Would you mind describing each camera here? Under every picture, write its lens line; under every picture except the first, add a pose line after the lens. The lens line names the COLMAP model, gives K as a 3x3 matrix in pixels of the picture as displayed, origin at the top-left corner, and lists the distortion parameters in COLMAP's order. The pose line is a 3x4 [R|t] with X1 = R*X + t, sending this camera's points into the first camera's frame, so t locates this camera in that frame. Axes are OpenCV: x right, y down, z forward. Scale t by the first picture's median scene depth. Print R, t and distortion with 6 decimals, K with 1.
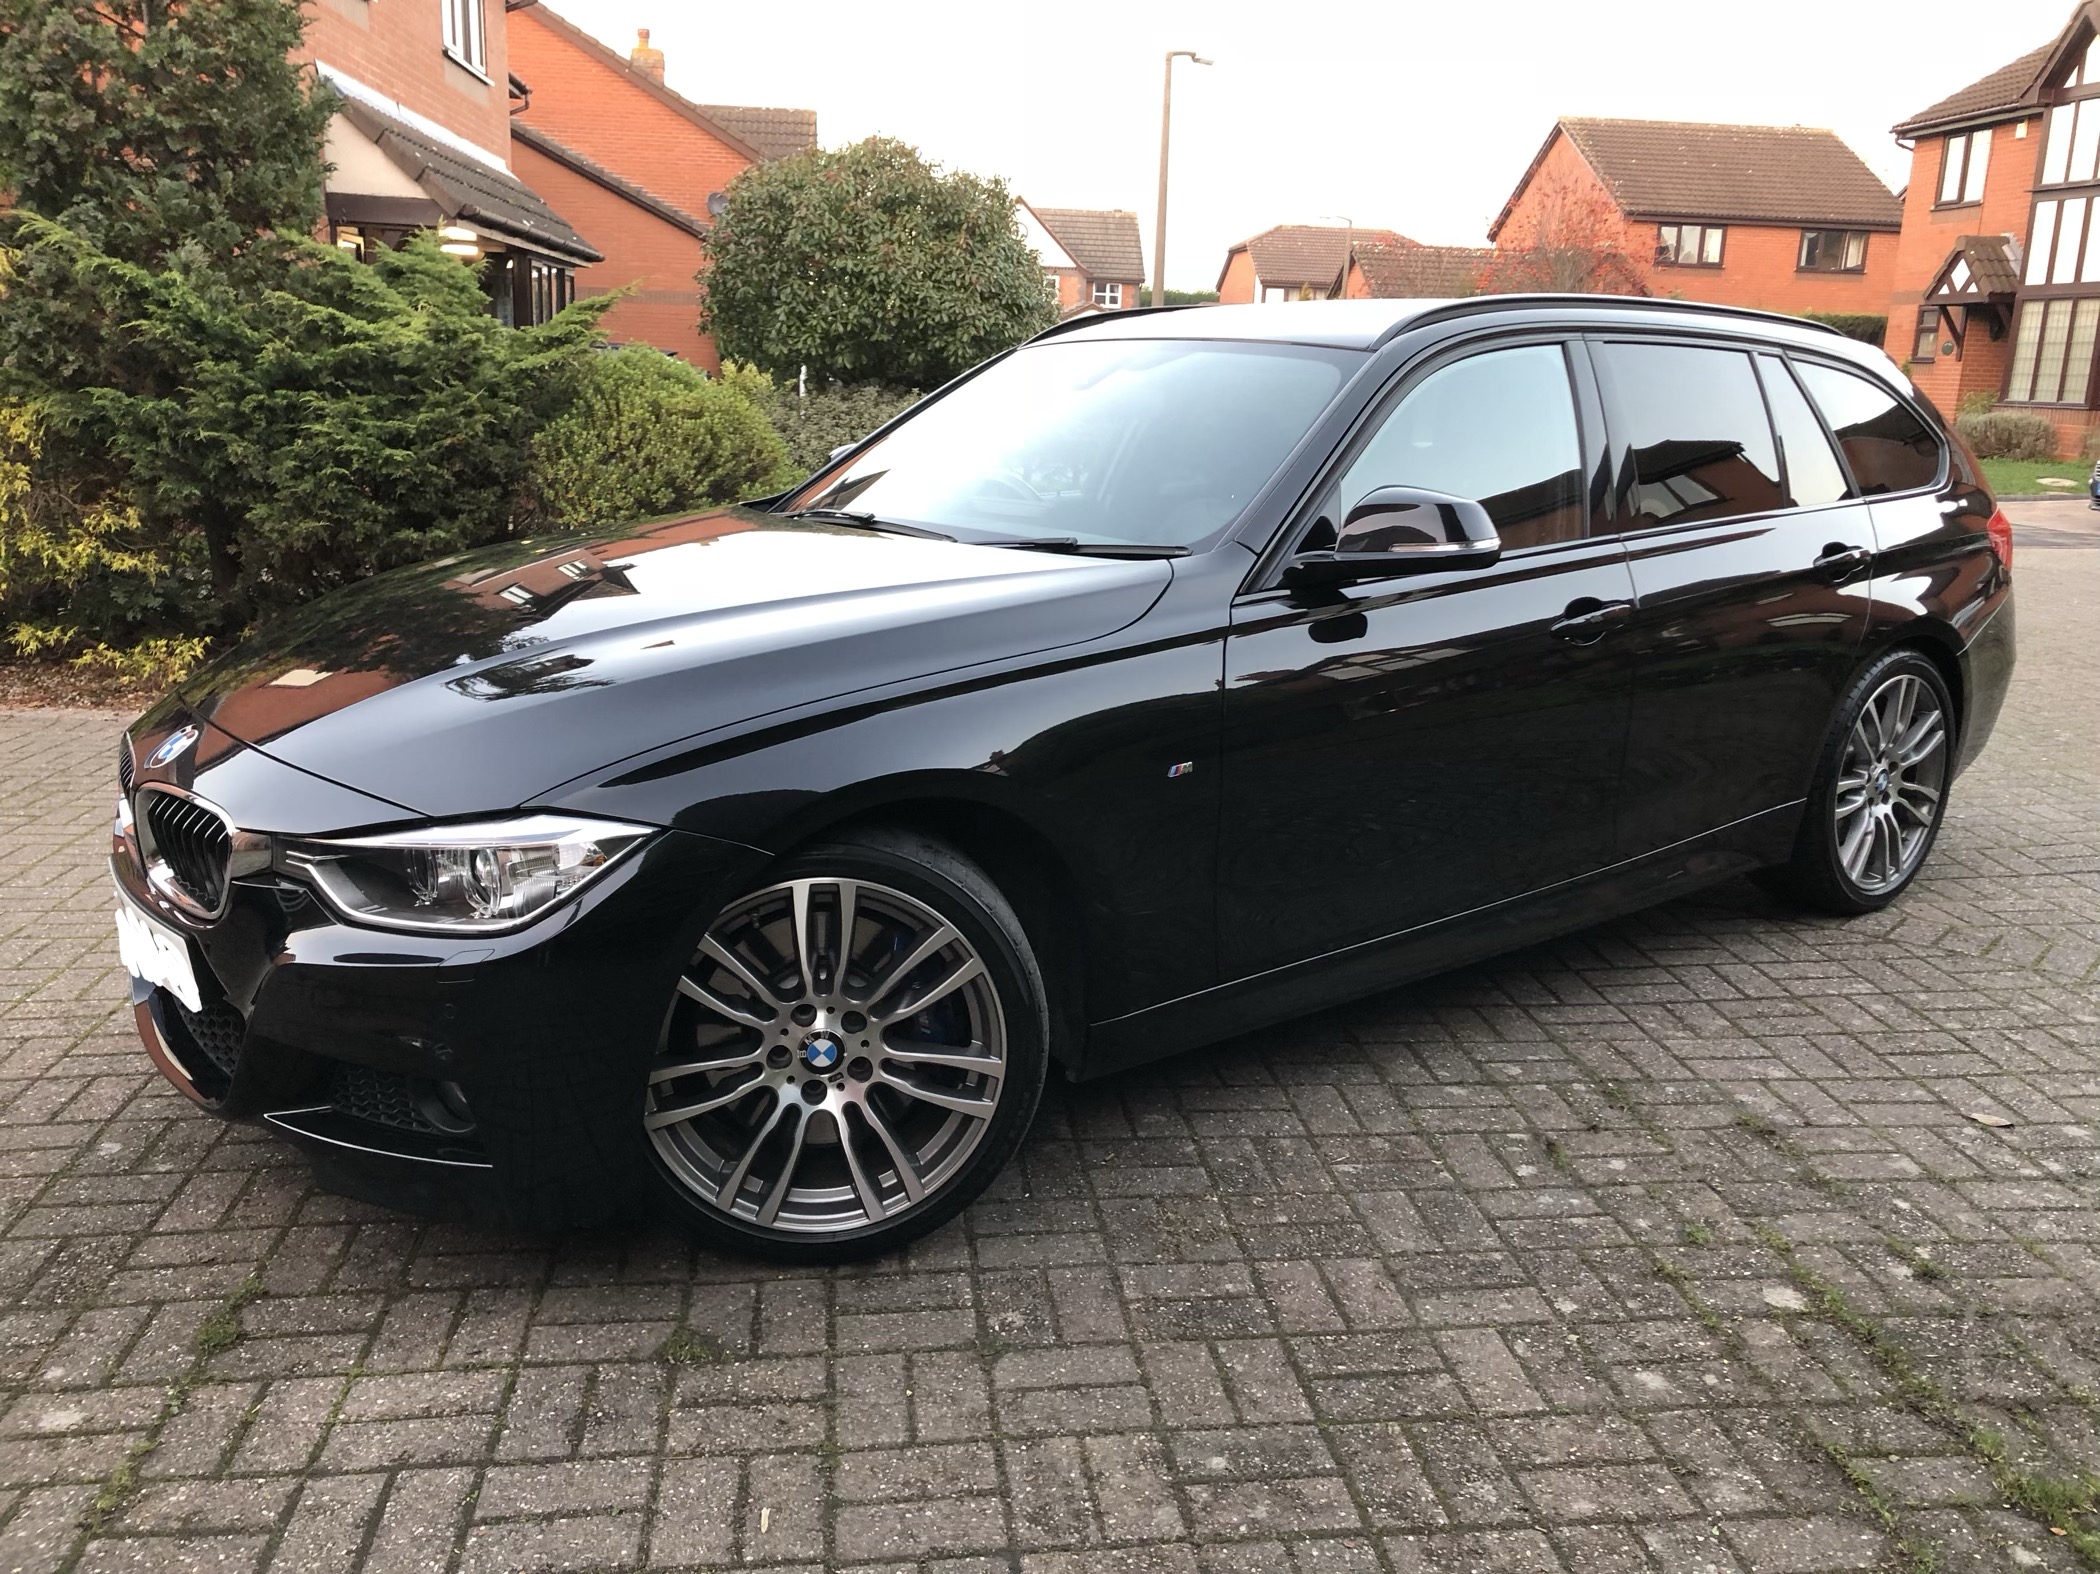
lens RADIAL K [[1708.4, 0, 1053.4], [0, 1708.4, 786.5], [0, 0, 1]] dist [0.005544, 0.018295]
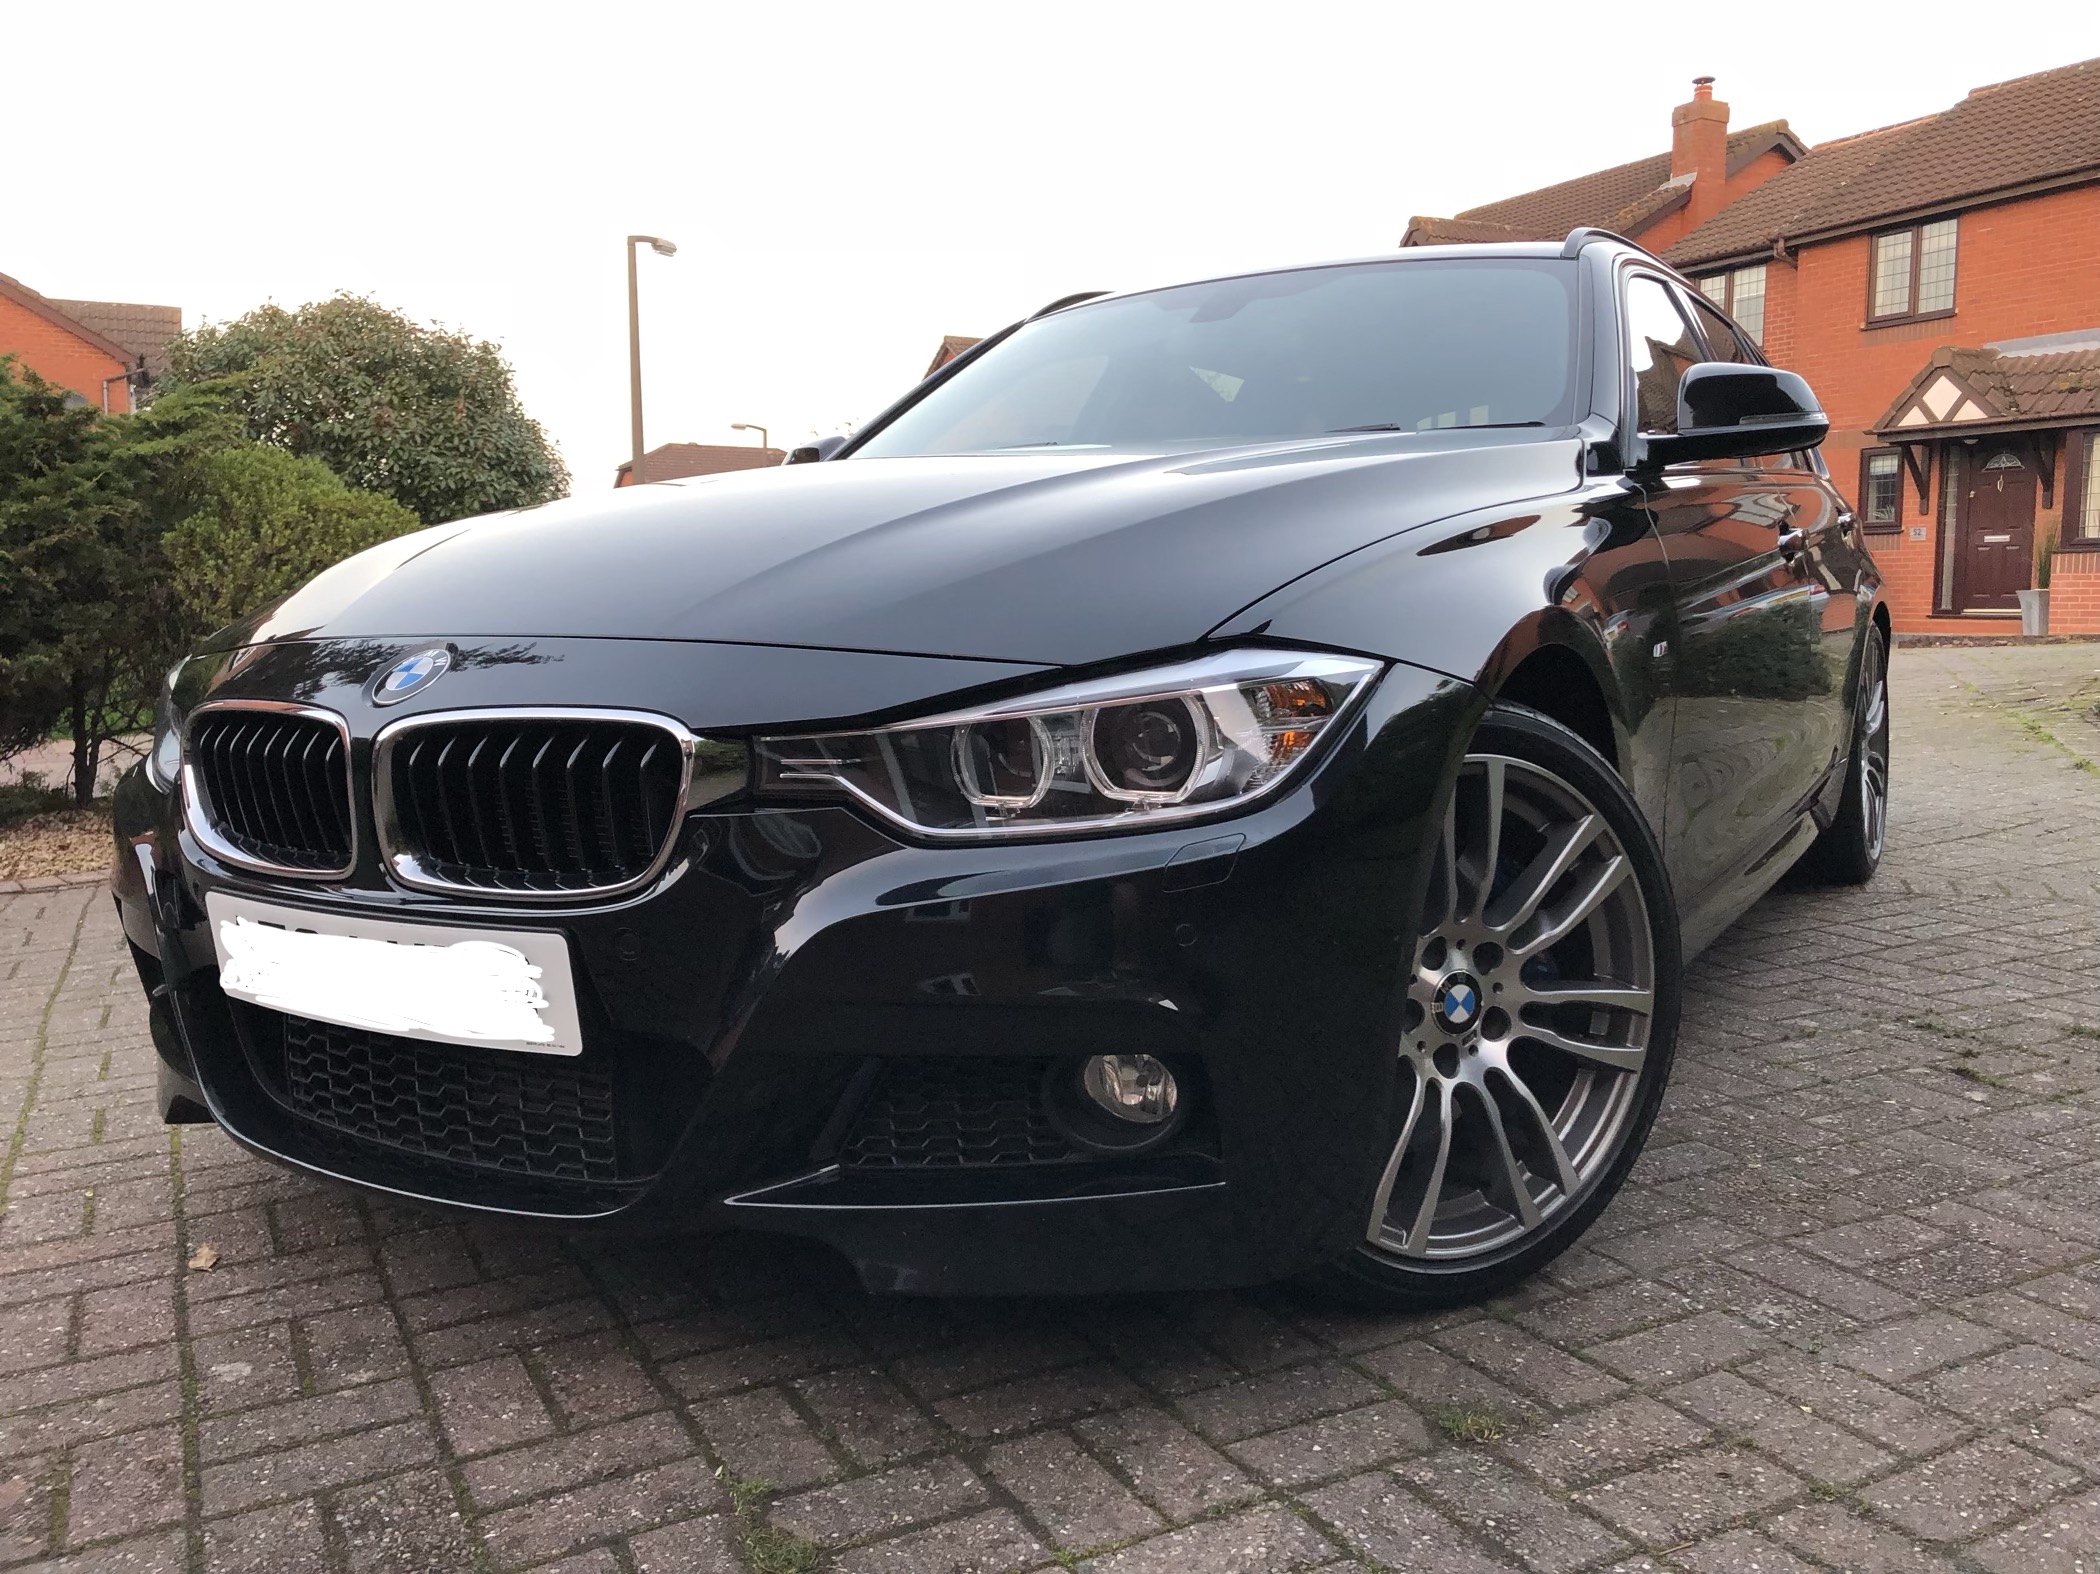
lens RADIAL K [[1708.4, 0, 1048.8], [0, 1708.4, 786.3], [0, 0, 1]] dist [0.005544, 0.018295]
pose [[0.935198, -0.072481, 0.346628, -0.208828], [0.116076, 0.987494, -0.106683, 0.045962], [-0.334561, 0.140005, 0.931916, 0.134590]]
